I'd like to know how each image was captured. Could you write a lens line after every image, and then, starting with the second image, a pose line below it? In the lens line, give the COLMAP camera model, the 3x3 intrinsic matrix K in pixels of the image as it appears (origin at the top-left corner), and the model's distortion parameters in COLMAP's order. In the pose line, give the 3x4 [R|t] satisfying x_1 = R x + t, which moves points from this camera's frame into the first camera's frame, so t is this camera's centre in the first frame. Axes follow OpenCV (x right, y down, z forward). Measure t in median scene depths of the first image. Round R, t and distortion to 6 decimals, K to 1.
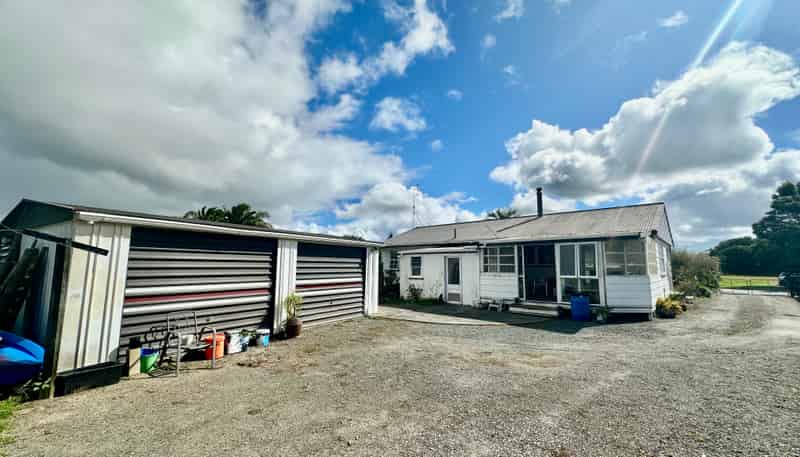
lens RADIAL K [[330.2, 0, 400.0], [0, 330.2, 228.5], [0, 0, 1]] dist [0.015357, -0.015472]
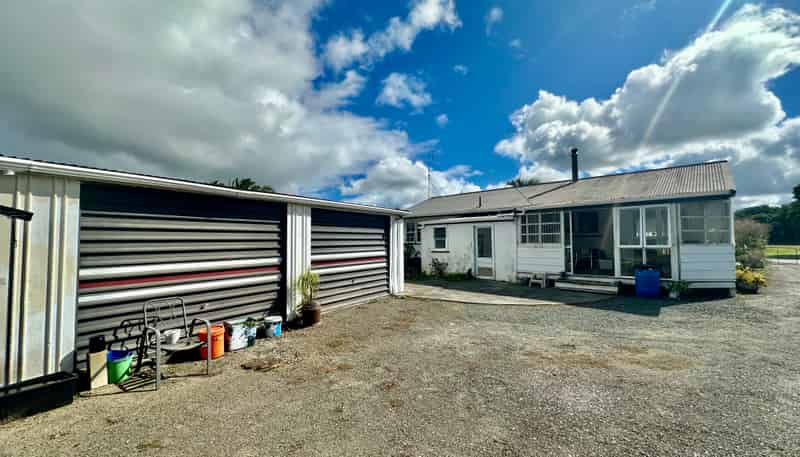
lens RADIAL K [[325.6, 0, 398.1], [0, 325.6, 230.2], [0, 0, 1]] dist [0.000913, 0.000530]
pose [[0.999638, -0.015784, -0.021777, -0.064646], [0.017494, 0.996587, 0.080671, 0.027165], [0.020429, -0.081023, 0.996503, 0.166386]]
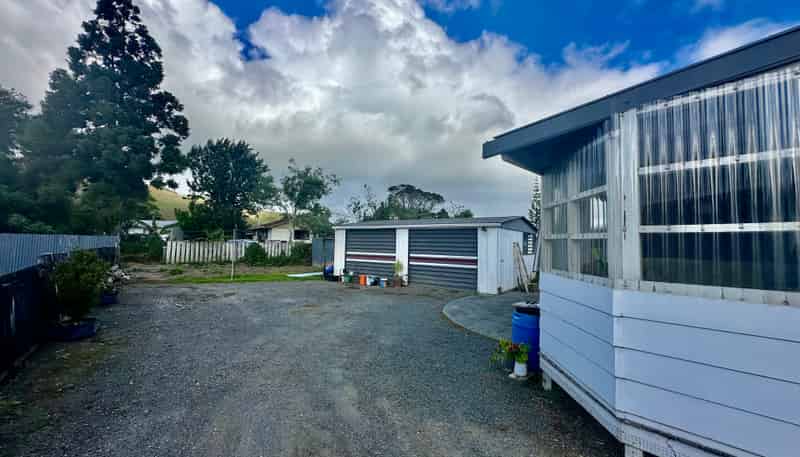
lens RADIAL K [[317.5, 0, 399.1], [0, 317.5, 224.1], [0, 0, 1]] dist [-0.000655, 0.000319]
pose [[-0.058368, -0.071613, -0.995723, 0.949208], [0.091304, 0.992860, -0.076759, 0.101268], [0.994111, -0.095394, -0.051413, 0.830753]]
